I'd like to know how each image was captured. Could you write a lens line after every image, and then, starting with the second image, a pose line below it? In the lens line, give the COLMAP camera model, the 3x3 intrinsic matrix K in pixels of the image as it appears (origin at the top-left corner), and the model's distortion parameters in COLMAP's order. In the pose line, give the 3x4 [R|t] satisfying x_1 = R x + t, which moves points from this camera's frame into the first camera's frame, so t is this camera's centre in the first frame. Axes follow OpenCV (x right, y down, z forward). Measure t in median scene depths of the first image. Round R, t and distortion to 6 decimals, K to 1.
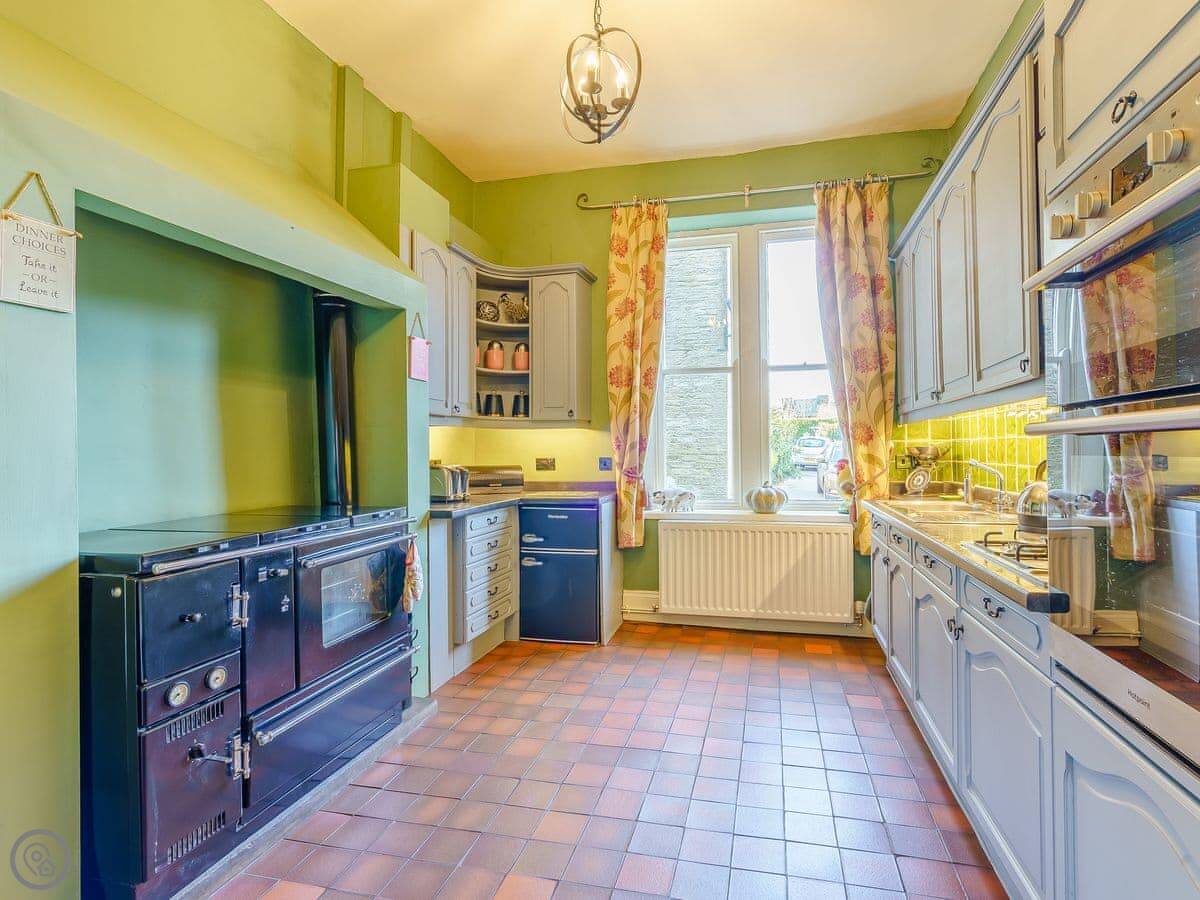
lens RADIAL K [[585.2, 0, 603.1], [0, 585.2, 446.0], [0, 0, 1]] dist [0.005576, -0.005203]
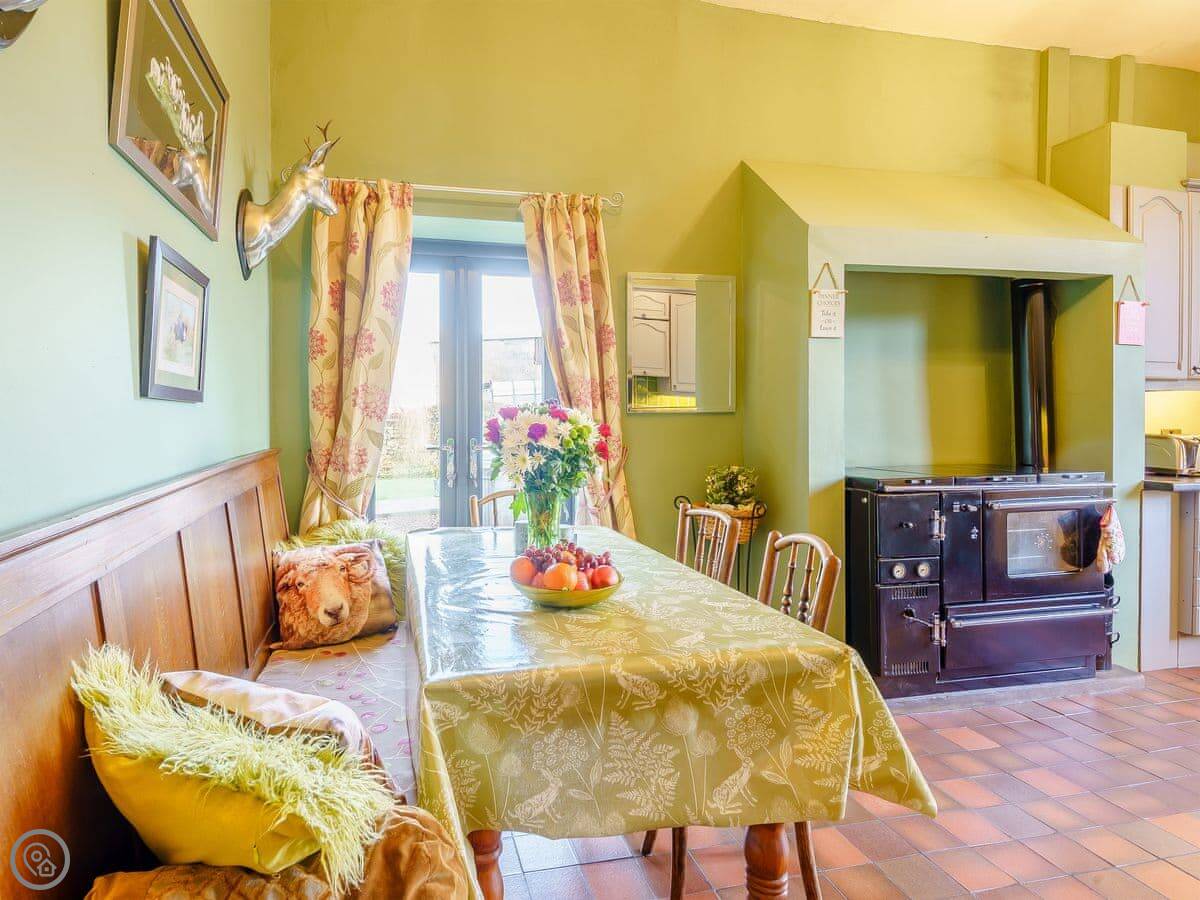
lens RADIAL K [[585.2, 0, 566.2], [0, 585.2, 418.6], [0, 0, 1]] dist [0.005576, -0.005203]
pose [[0.417965, 0.006931, -0.908437, 0.258203], [-0.000257, 0.999972, 0.007511, 0.002637], [0.908463, -0.002906, 0.417955, -0.367845]]
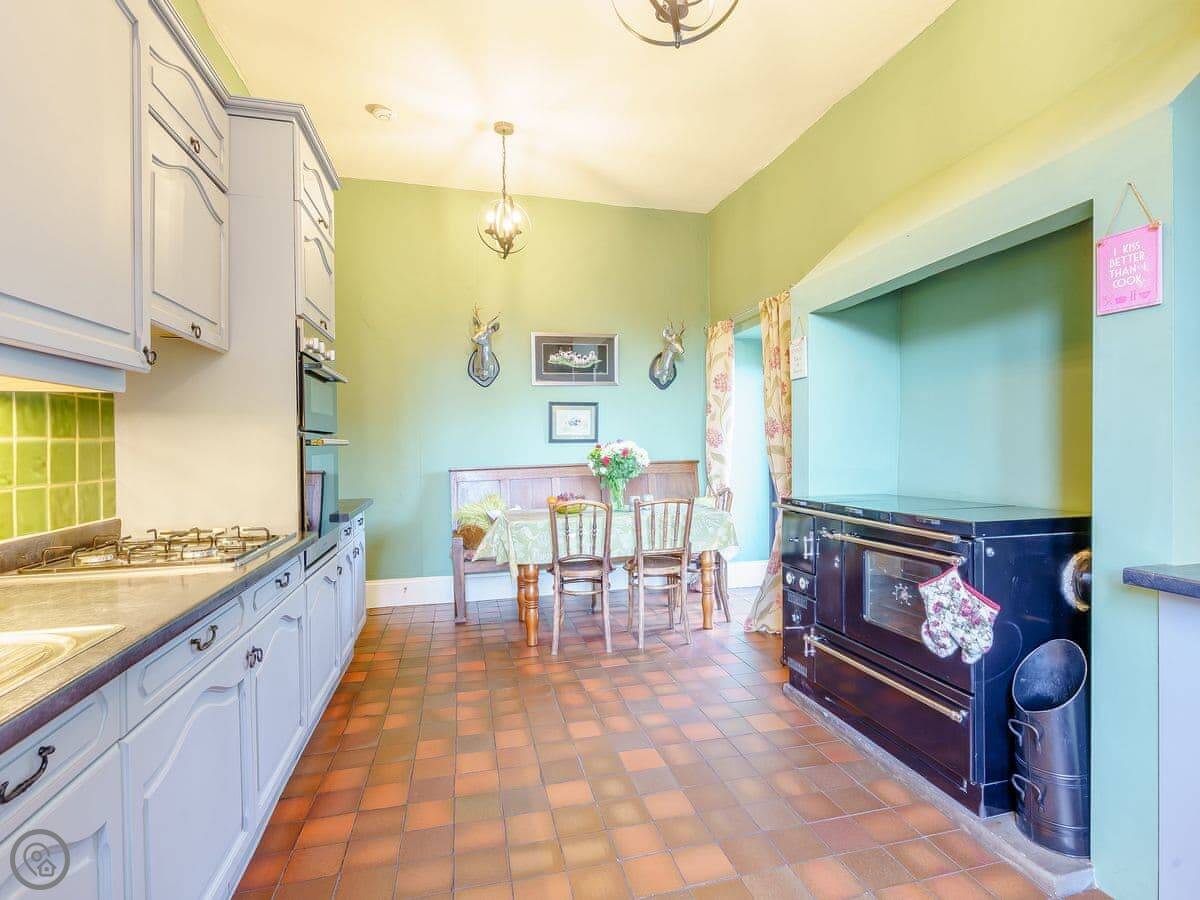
lens RADIAL K [[585.2, 0, 600.0], [0, 585.2, 450.8], [0, 0, 1]] dist [0.005576, -0.005203]
pose [[-0.877917, 0.019776, -0.478404, 0.526750], [0.018815, 0.999800, 0.006800, 0.001524], [0.478443, -0.003031, -0.878113, 1.829970]]
